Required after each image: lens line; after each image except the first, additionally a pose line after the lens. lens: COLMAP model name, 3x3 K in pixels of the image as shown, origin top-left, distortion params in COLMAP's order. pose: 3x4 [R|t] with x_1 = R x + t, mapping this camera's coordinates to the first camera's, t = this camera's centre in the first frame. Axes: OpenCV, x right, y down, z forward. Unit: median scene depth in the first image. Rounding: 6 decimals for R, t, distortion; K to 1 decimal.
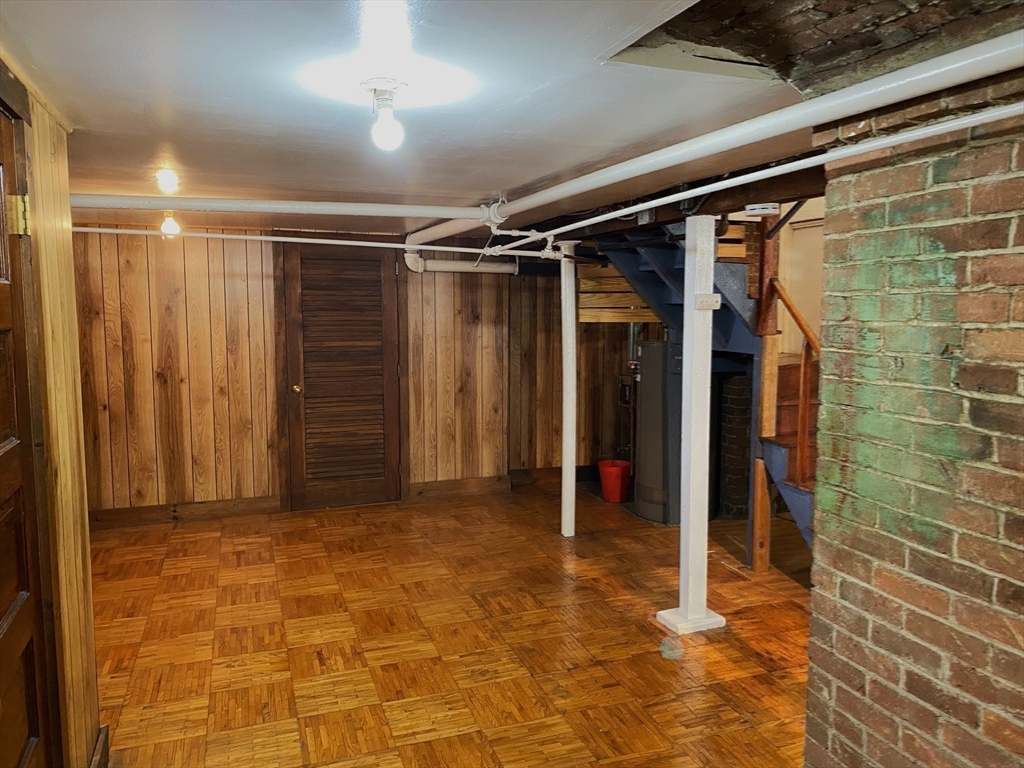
lens RADIAL K [[784.5, 0, 512.0], [0, 784.5, 384.0], [0, 0, 1]] dist [0.087472, -0.146504]
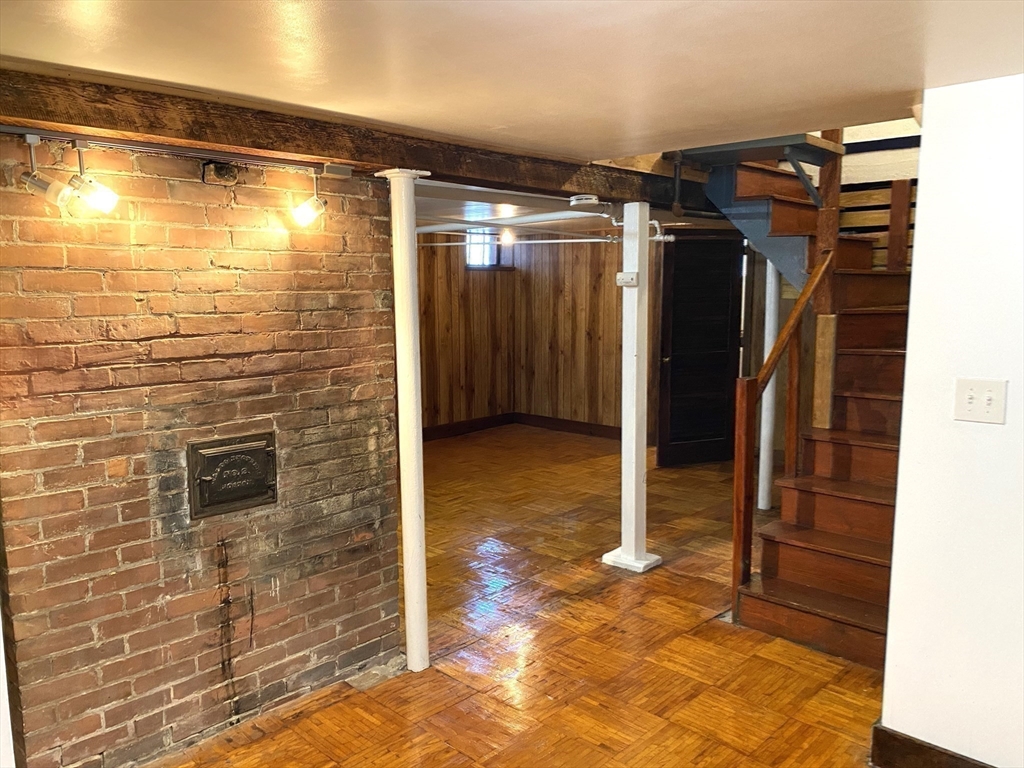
lens RADIAL K [[784.5, 0, 512.0], [0, 784.5, 384.0], [0, 0, 1]] dist [0.087472, -0.146504]
pose [[0.440082, 0.106488, -0.891621, 0.813052], [-0.084667, 0.993441, 0.076859, -0.018625], [0.893957, 0.041667, 0.446211, 0.238950]]
